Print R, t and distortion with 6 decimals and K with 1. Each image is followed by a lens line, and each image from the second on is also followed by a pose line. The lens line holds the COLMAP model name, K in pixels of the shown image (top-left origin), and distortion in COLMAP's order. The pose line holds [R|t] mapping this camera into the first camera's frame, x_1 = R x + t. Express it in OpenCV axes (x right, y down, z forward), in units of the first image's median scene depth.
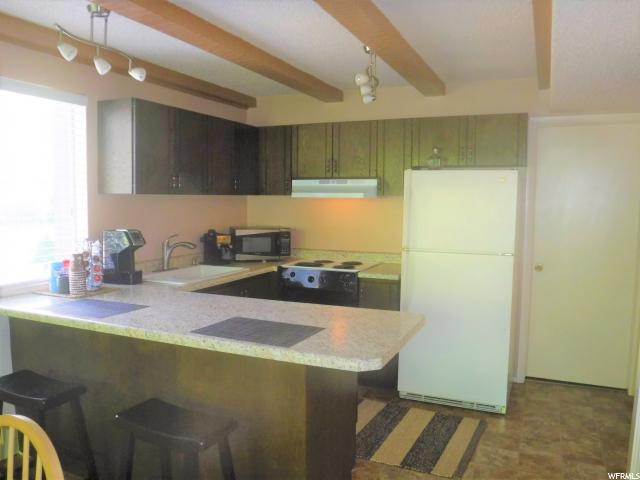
lens RADIAL K [[528.0, 0, 318.6], [0, 528.0, 249.8], [0, 0, 1]] dist [-0.080810, 0.011052]
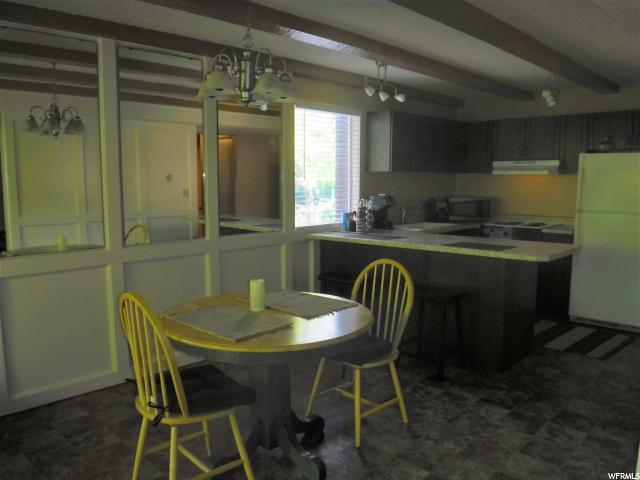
lens RADIAL K [[528.0, 0, 318.6], [0, 528.0, 249.8], [0, 0, 1]] dist [-0.080810, 0.011052]
pose [[0.941006, 0.035573, -0.336515, -0.014267], [-0.023753, 0.998950, 0.039180, 0.060203], [0.337555, -0.028875, 0.940863, -0.482906]]
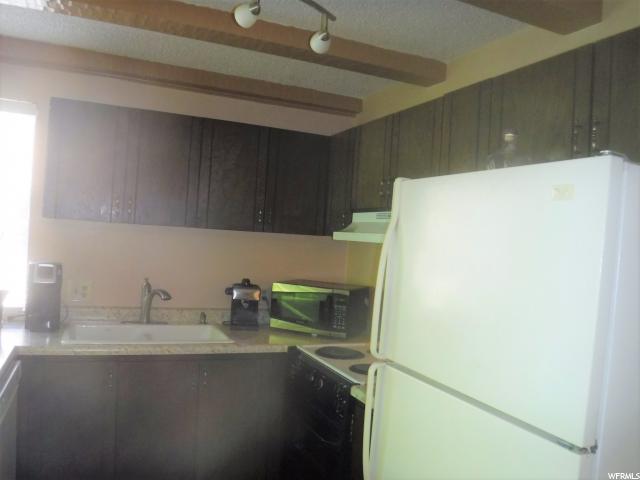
lens RADIAL K [[528.0, 0, 318.6], [0, 528.0, 249.8], [0, 0, 1]] dist [-0.080810, 0.011052]
pose [[0.723848, 0.050747, -0.688091, 0.415164], [-0.126104, 0.990223, -0.059628, -0.054228], [0.678338, 0.129933, 0.723170, 0.613421]]
